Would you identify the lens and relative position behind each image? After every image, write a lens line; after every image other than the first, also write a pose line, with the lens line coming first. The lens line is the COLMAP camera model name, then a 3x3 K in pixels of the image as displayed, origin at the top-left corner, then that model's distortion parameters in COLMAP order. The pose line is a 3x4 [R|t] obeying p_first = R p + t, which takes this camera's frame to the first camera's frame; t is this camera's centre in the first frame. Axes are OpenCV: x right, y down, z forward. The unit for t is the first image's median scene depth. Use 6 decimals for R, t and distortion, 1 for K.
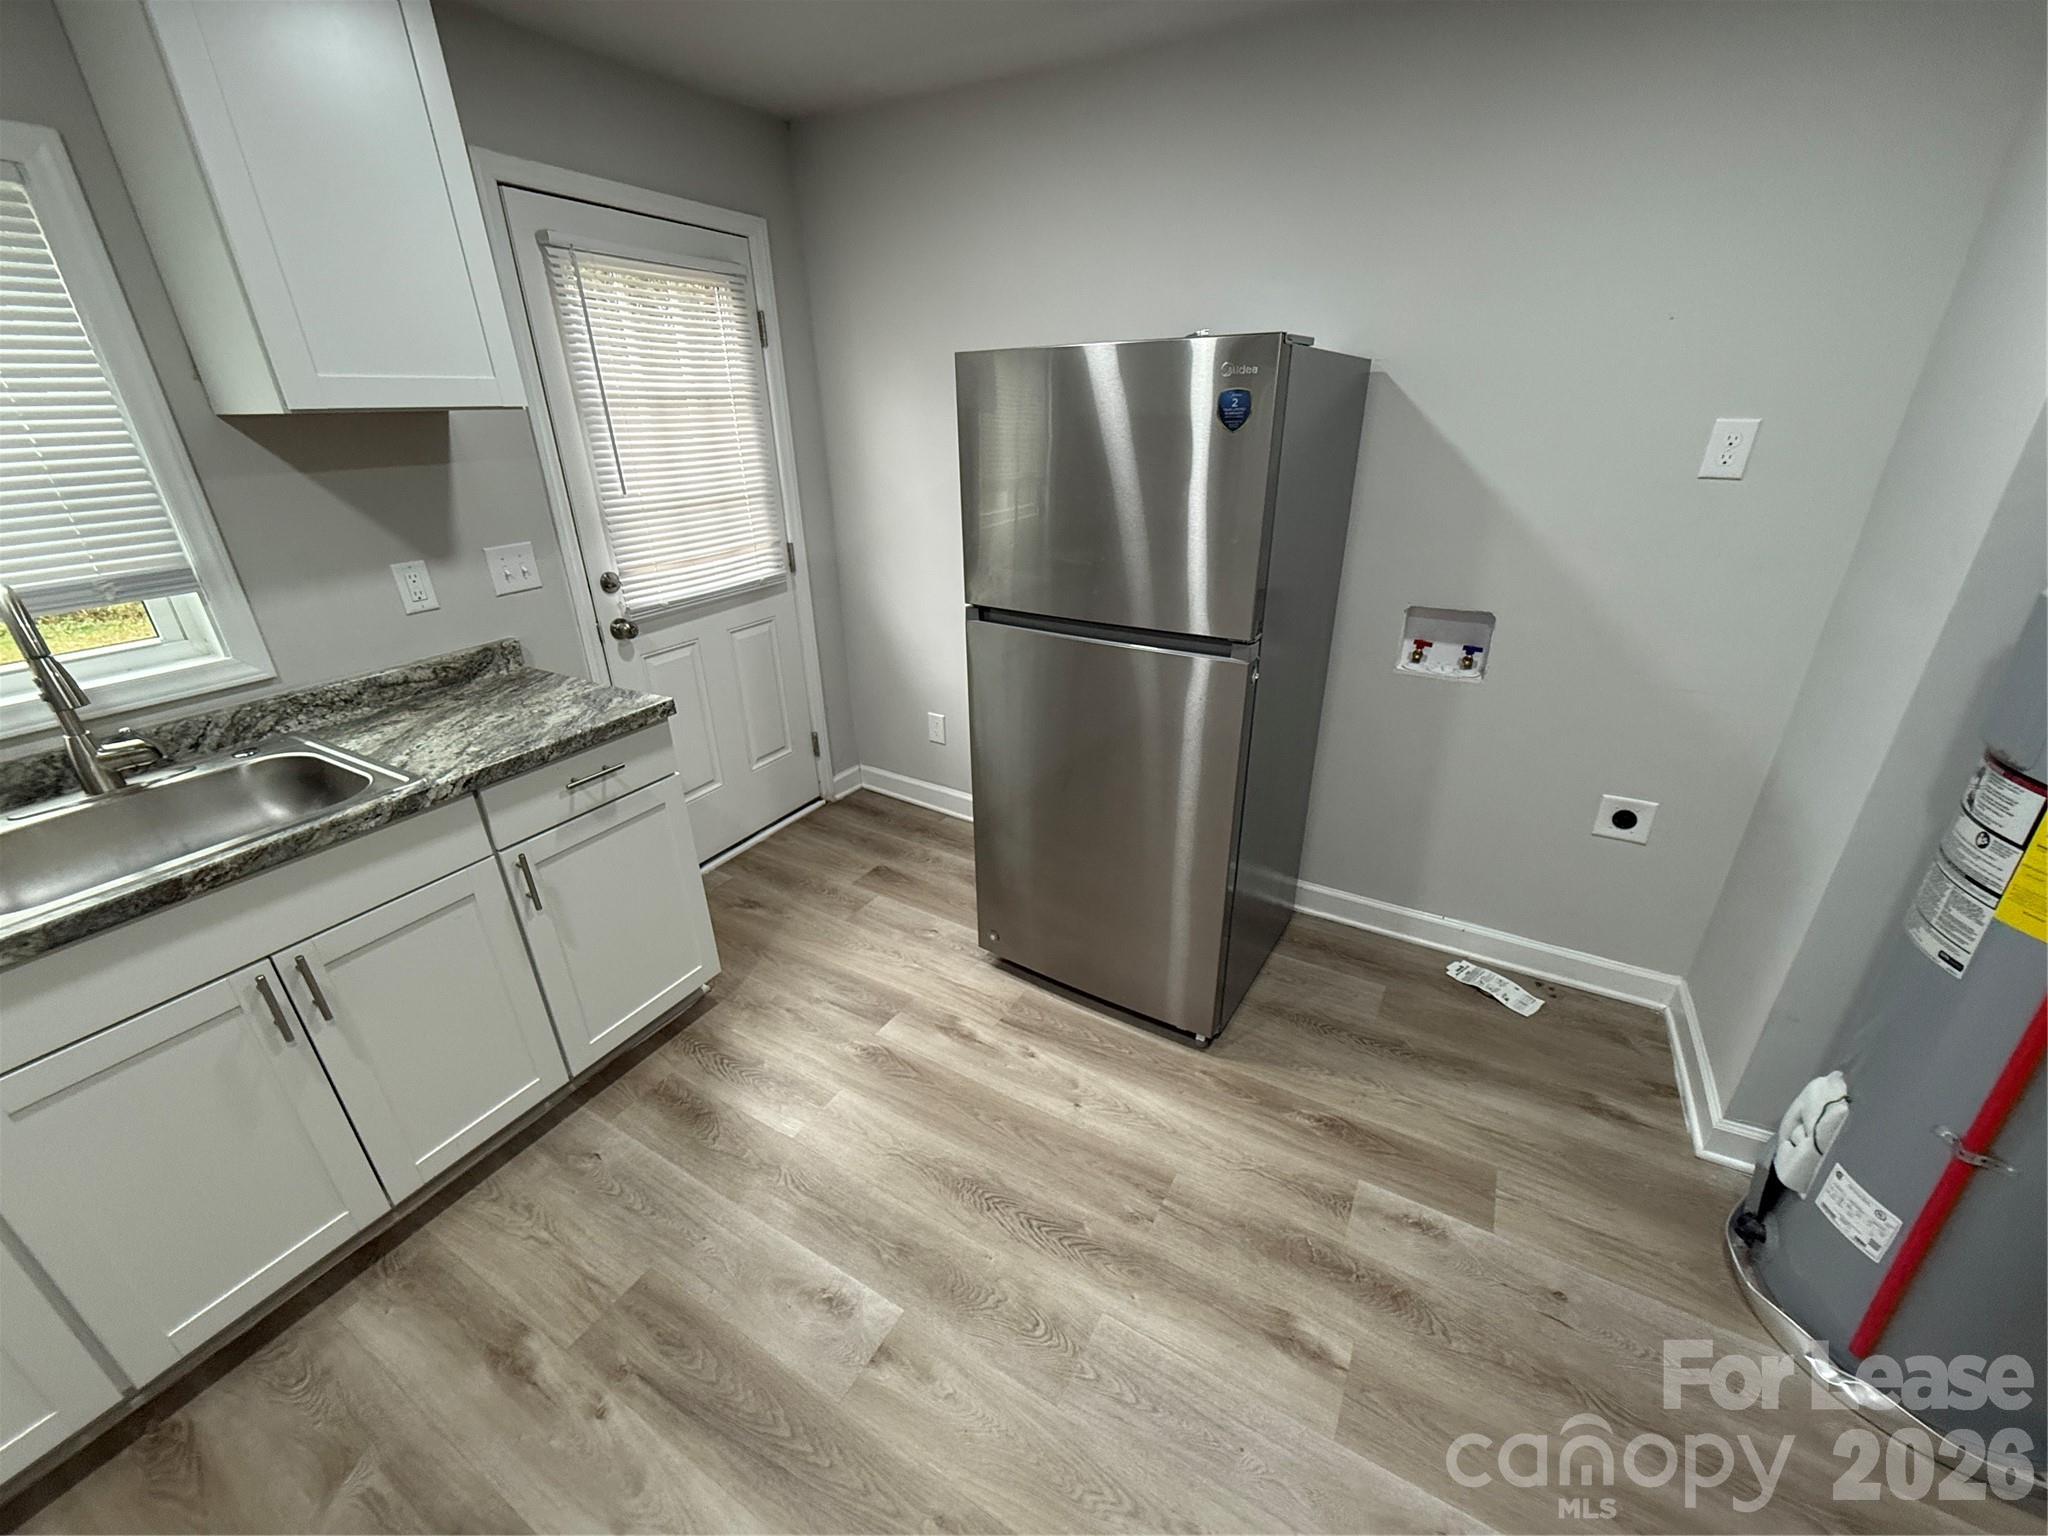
lens RADIAL K [[813.8, 0, 1022.2], [0, 813.8, 766.5], [0, 0, 1]] dist [0.000506, -0.000104]
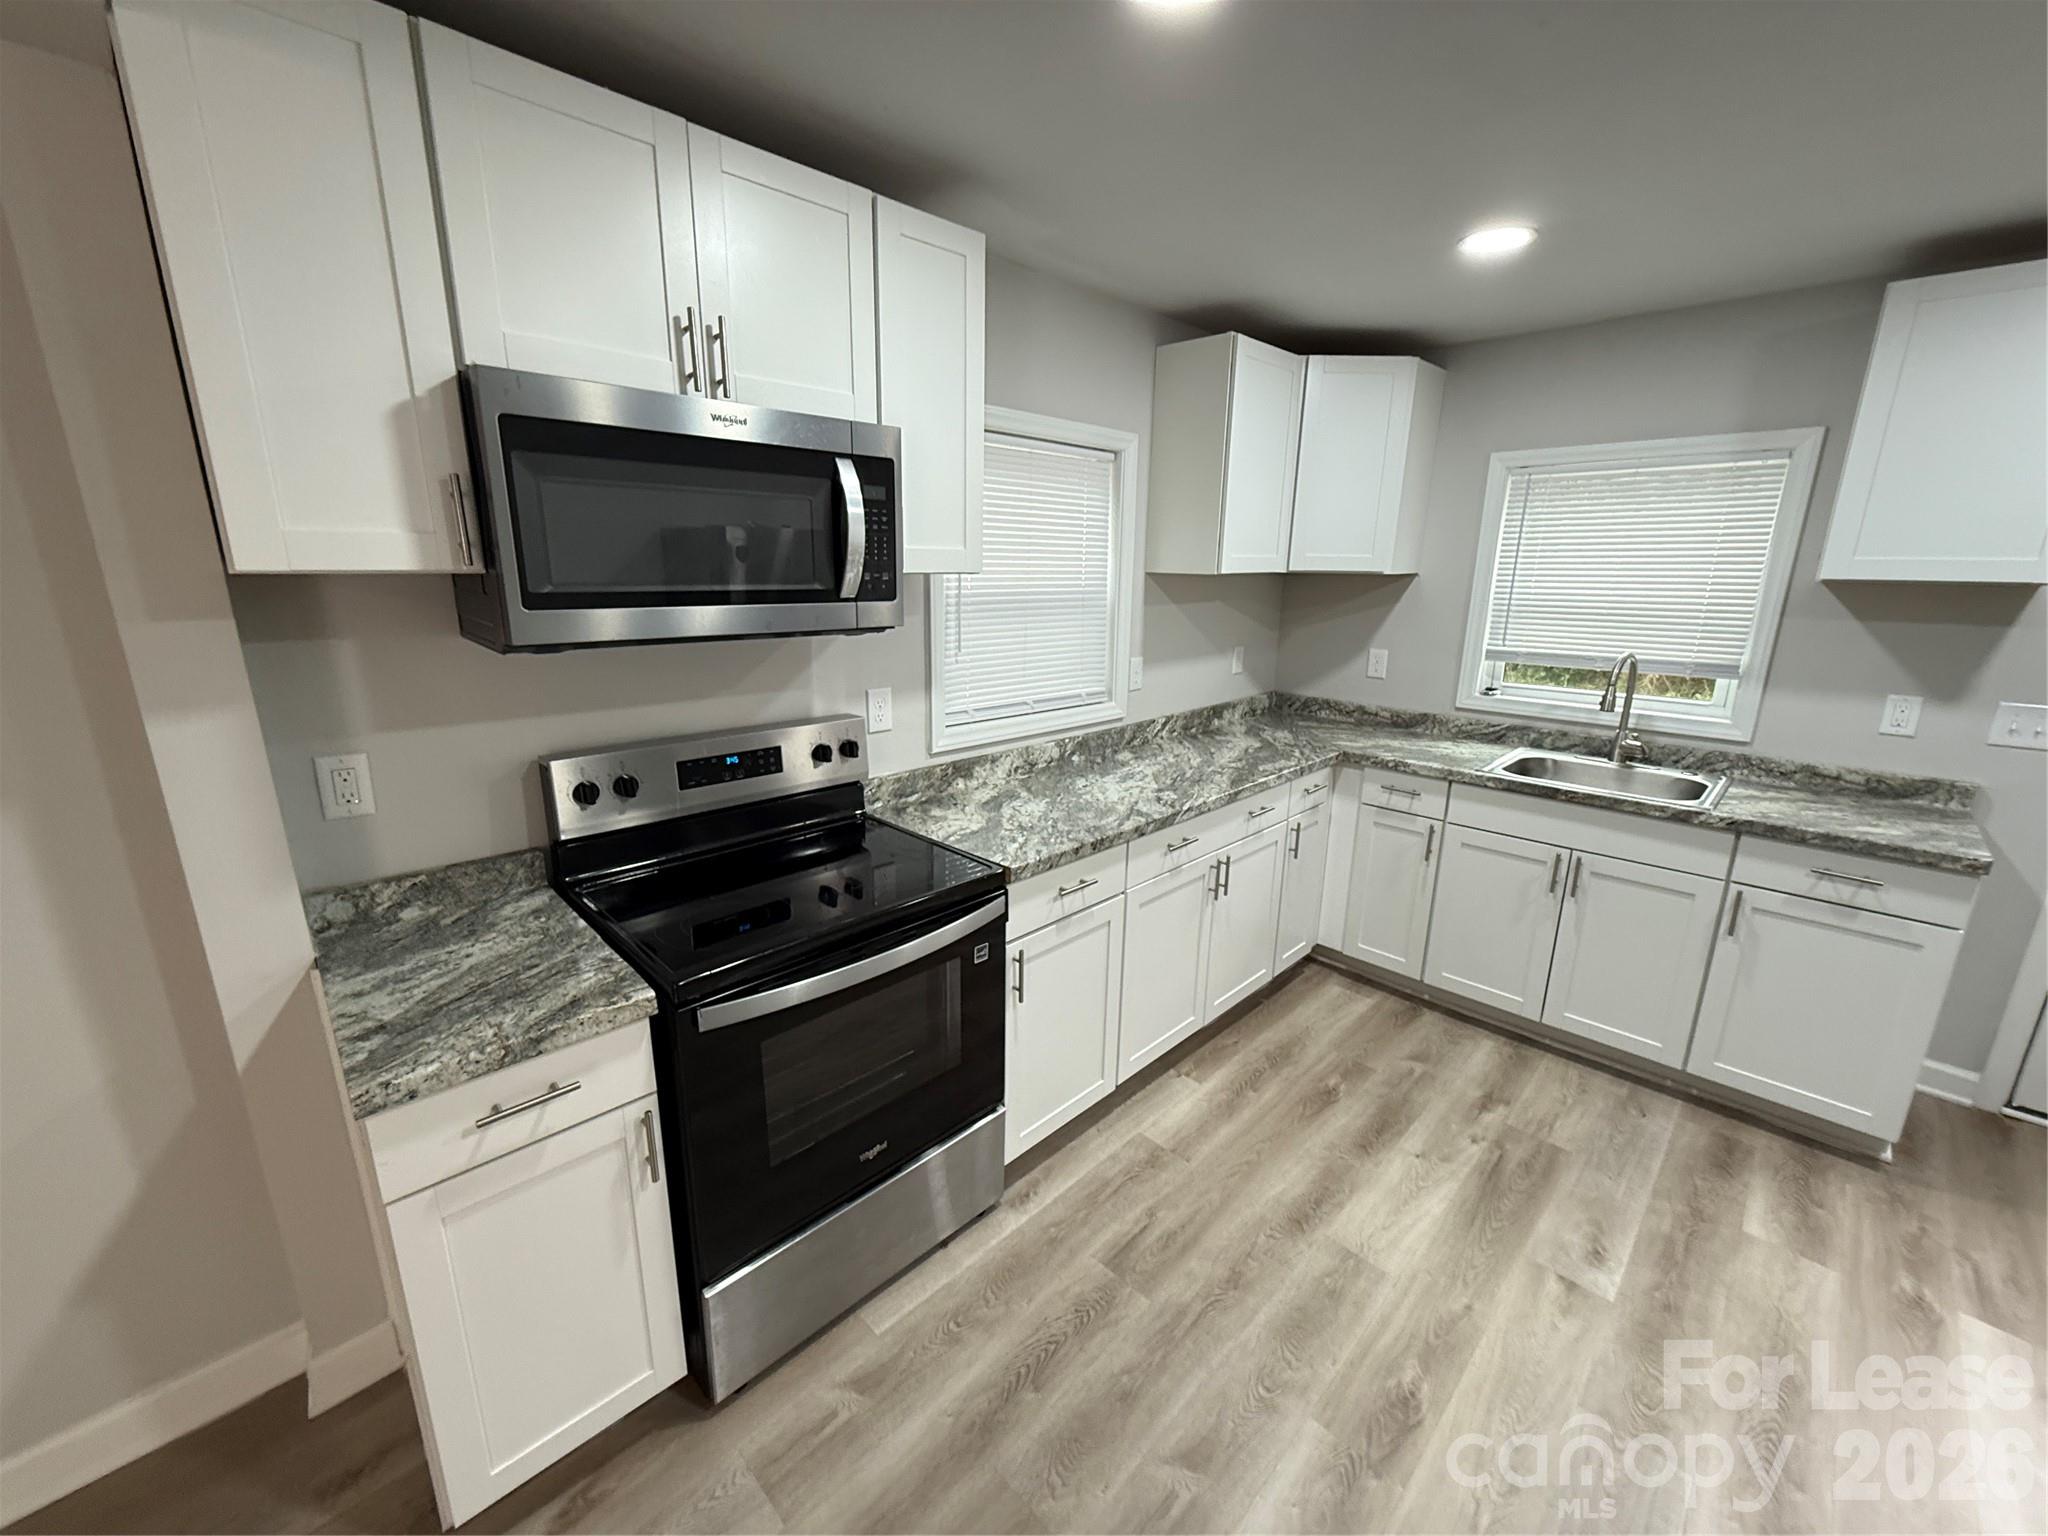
lens RADIAL K [[813.8, 0, 1028.6], [0, 813.8, 764.8], [0, 0, 1]] dist [0.000506, -0.000104]
pose [[-0.257988, 0.251330, -0.932885, 0.923914], [-0.400835, 0.850708, 0.340041, -0.057471], [0.879075, 0.461660, -0.118731, 0.028358]]
